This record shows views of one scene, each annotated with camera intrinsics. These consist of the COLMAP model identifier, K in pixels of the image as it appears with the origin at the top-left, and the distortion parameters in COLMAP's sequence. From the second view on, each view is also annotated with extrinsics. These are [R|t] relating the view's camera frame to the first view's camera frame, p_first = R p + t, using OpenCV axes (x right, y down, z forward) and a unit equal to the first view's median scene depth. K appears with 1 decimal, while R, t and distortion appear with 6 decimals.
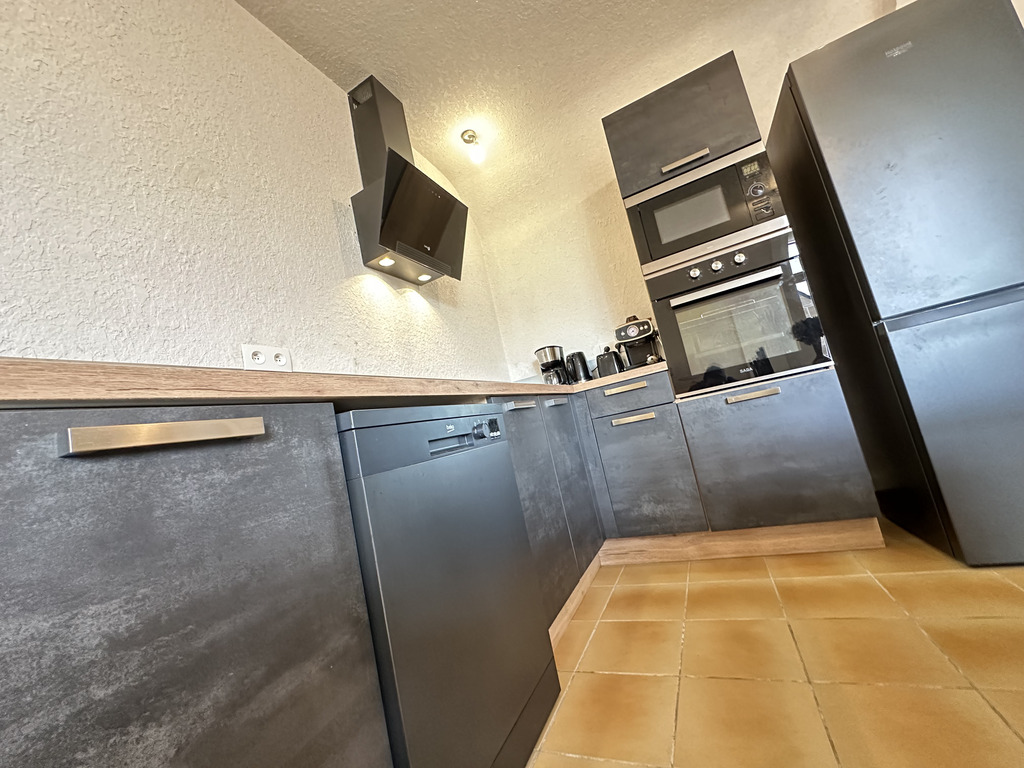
lens RADIAL K [[410.4, 0, 512.0], [0, 410.4, 384.0], [0, 0, 1]] dist [-0.003447, -0.000145]
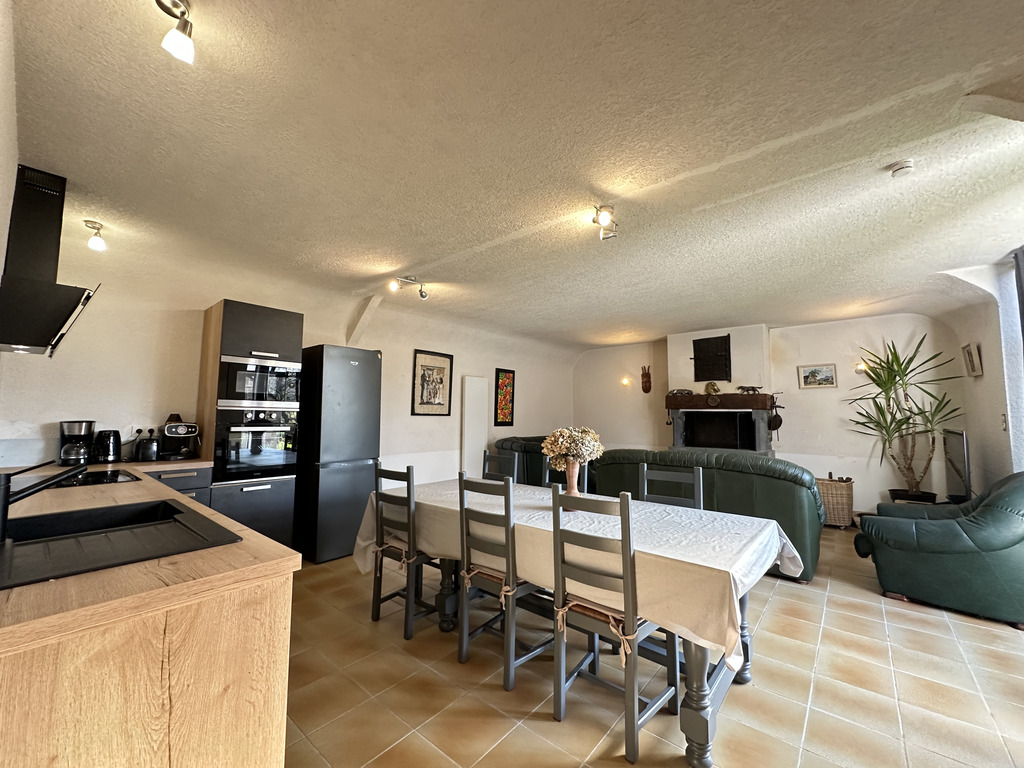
lens RADIAL K [[410.4, 0, 512.0], [0, 410.4, 384.0], [0, 0, 1]] dist [-0.003447, -0.000145]
pose [[0.232324, 0.286020, 0.929633, -0.912106], [-0.177140, 0.952243, -0.248708, -0.146528], [-0.956372, -0.106894, 0.271894, -0.527625]]
